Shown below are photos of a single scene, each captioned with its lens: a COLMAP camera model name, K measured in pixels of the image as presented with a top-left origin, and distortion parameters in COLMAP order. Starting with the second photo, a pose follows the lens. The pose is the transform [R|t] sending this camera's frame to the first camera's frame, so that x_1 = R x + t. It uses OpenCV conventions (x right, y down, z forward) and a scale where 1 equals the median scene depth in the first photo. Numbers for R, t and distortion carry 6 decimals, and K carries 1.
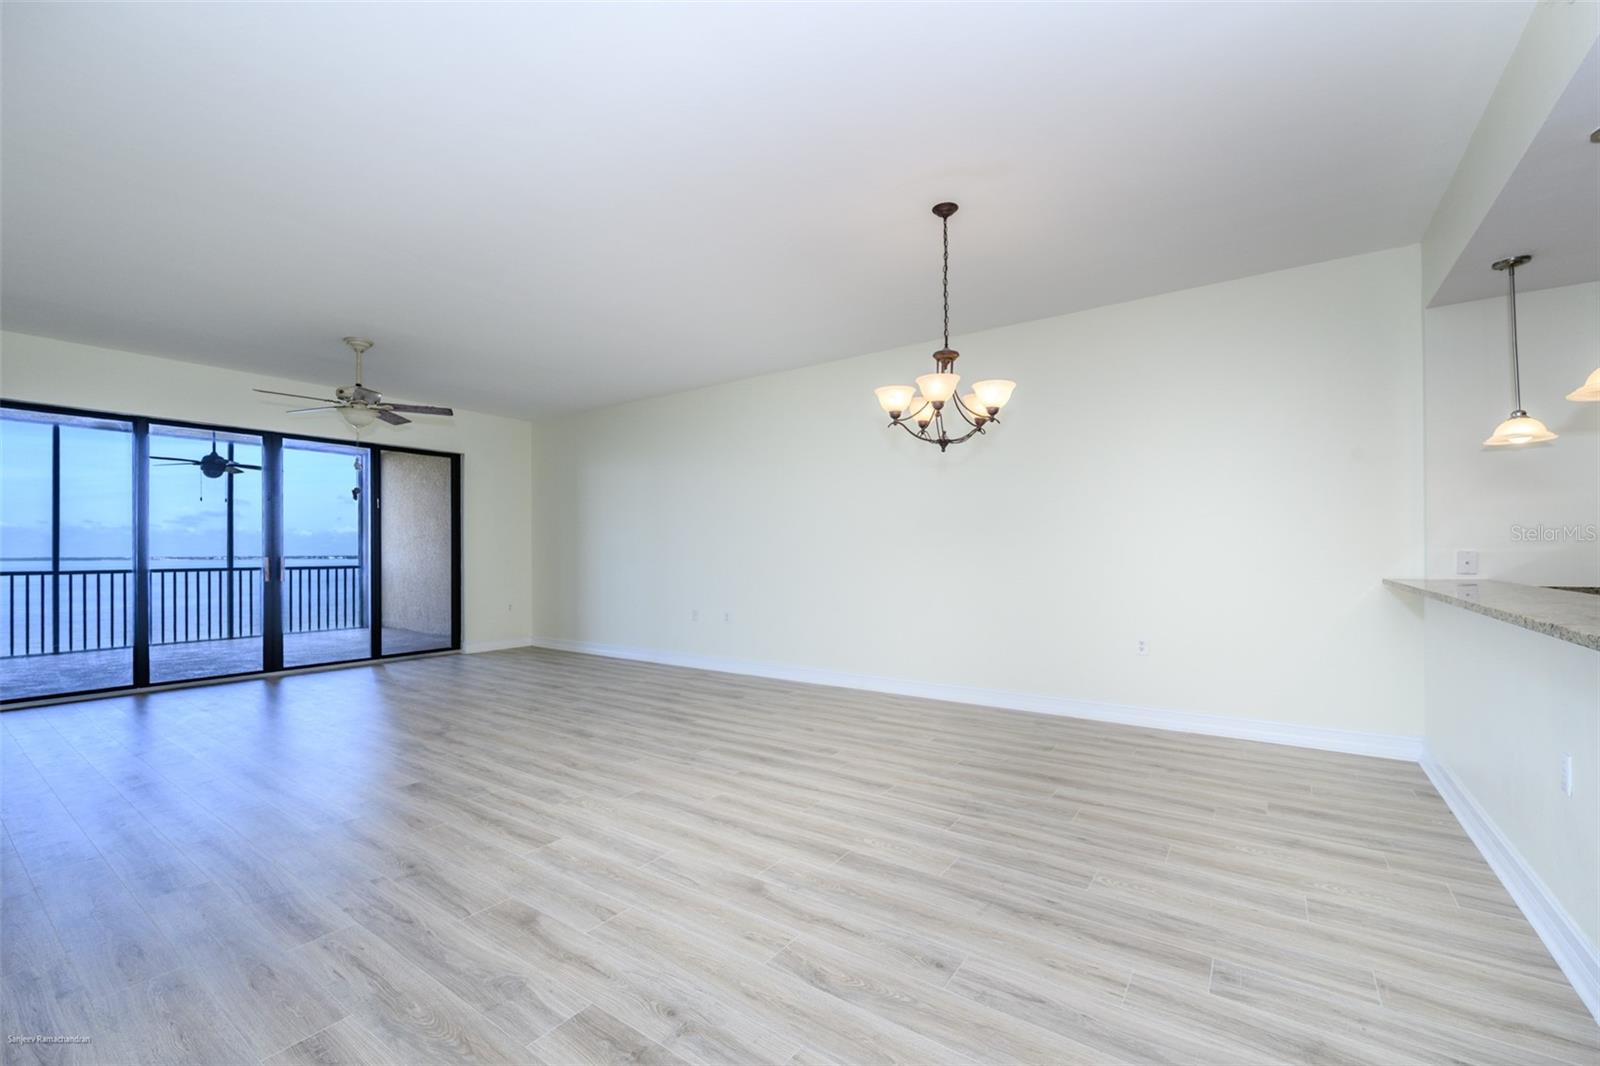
lens RADIAL K [[626.5, 0, 841.7], [0, 626.5, 551.9], [0, 0, 1]] dist [-0.003449, -0.000404]
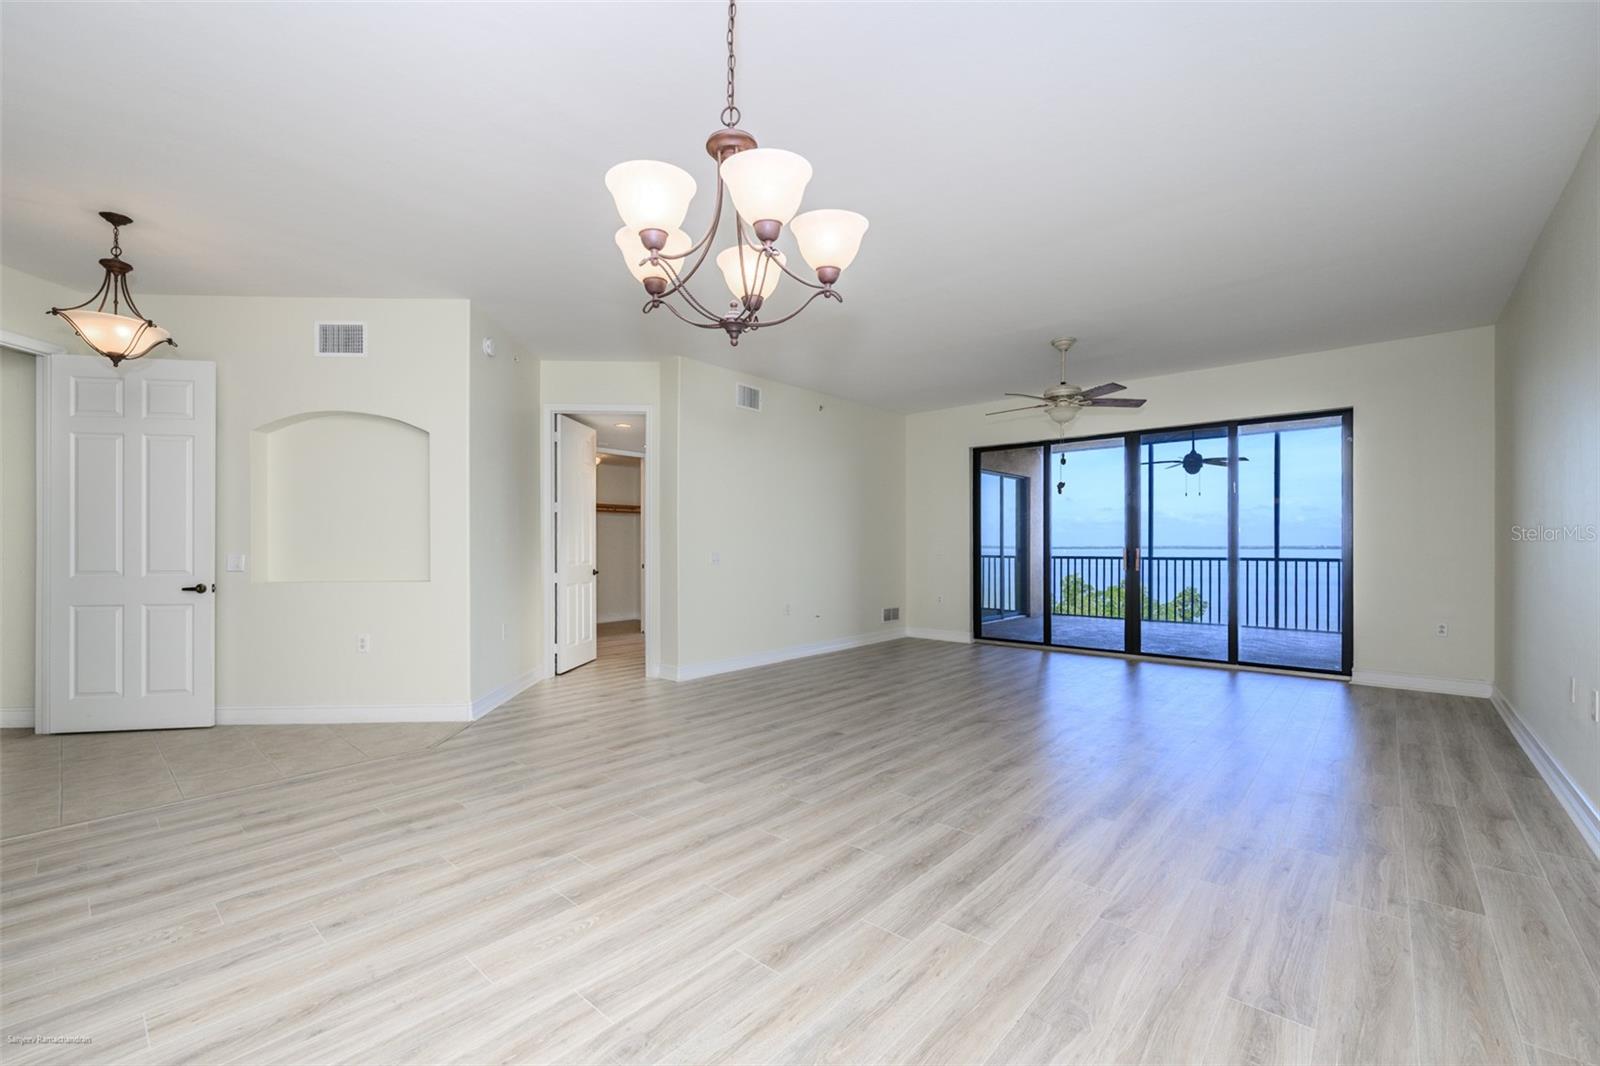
lens RADIAL K [[677.7, 0, 754.8], [0, 677.7, 541.9], [0, 0, 1]] dist [-0.001592, -0.000624]
pose [[-0.170514, -0.000972, -0.985355, 0.658920], [0.004021, 0.999991, -0.001682, -0.004811], [0.985347, -0.004249, -0.170508, 1.055529]]
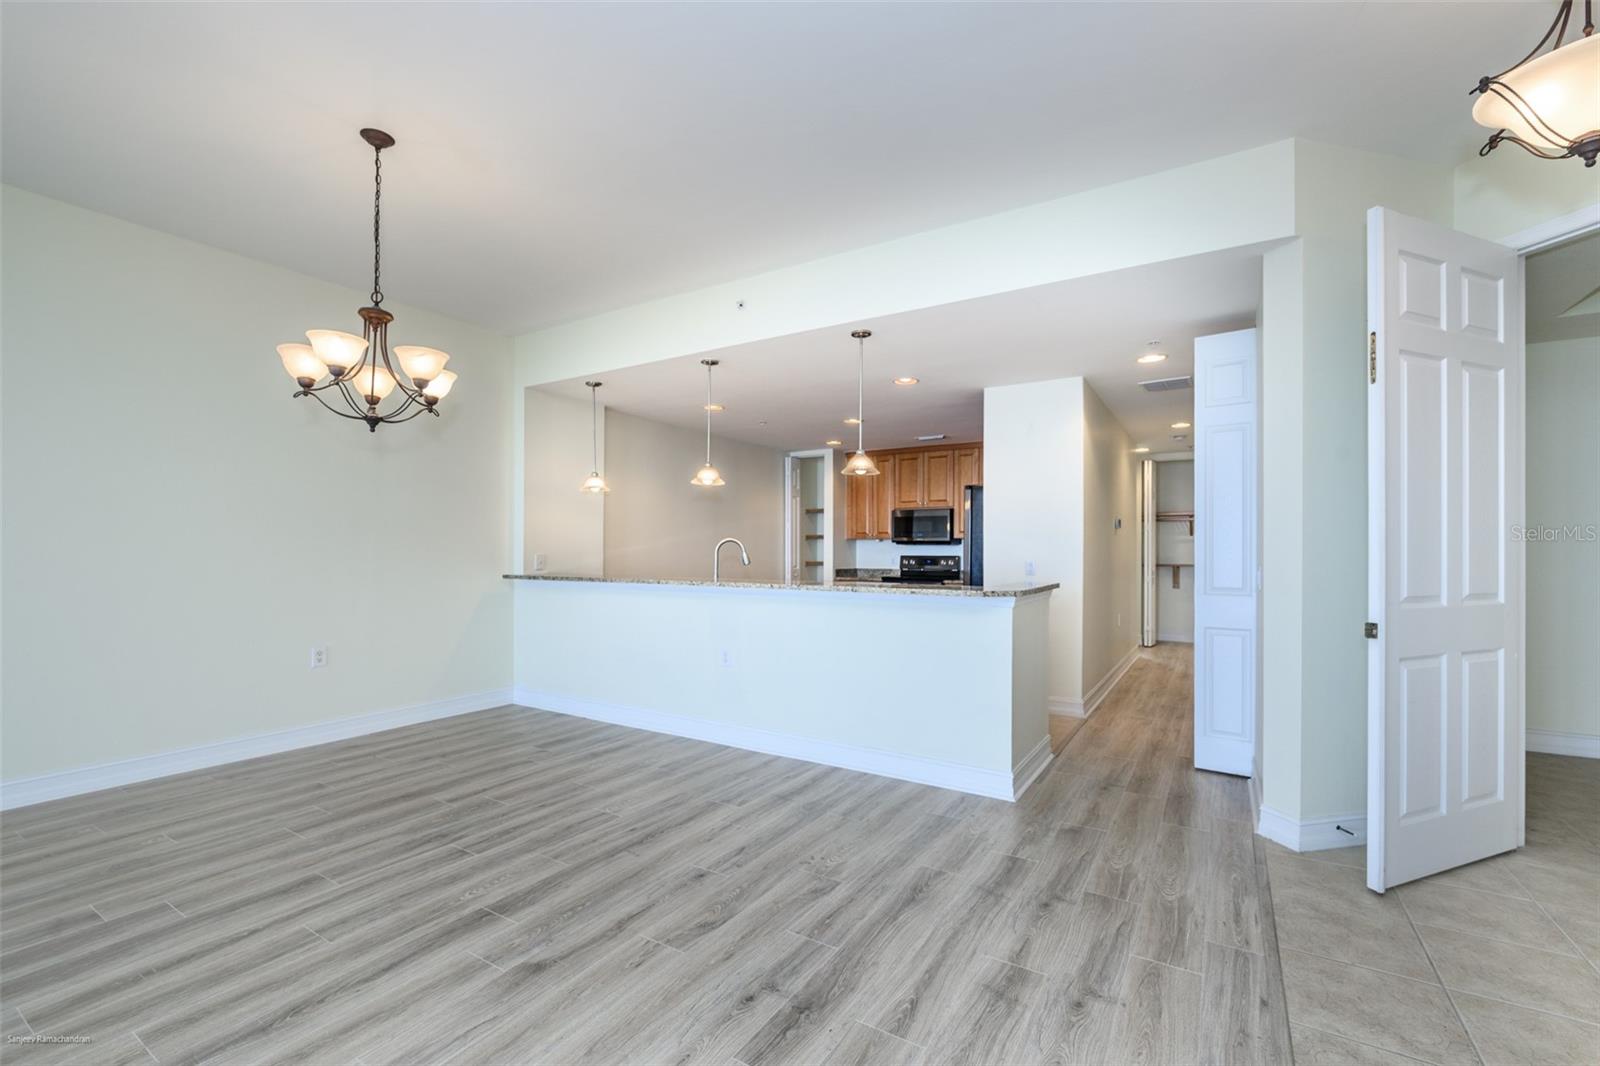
lens RADIAL K [[722.7, 0, 743.6], [0, 722.7, 548.5], [0, 0, 1]] dist [-0.003428, -0.000418]
pose [[0.021226, 0.010260, 0.999722, -0.711324], [-0.002359, 0.999945, -0.010212, 0.008946], [-0.999772, -0.002142, 0.021249, 0.483205]]
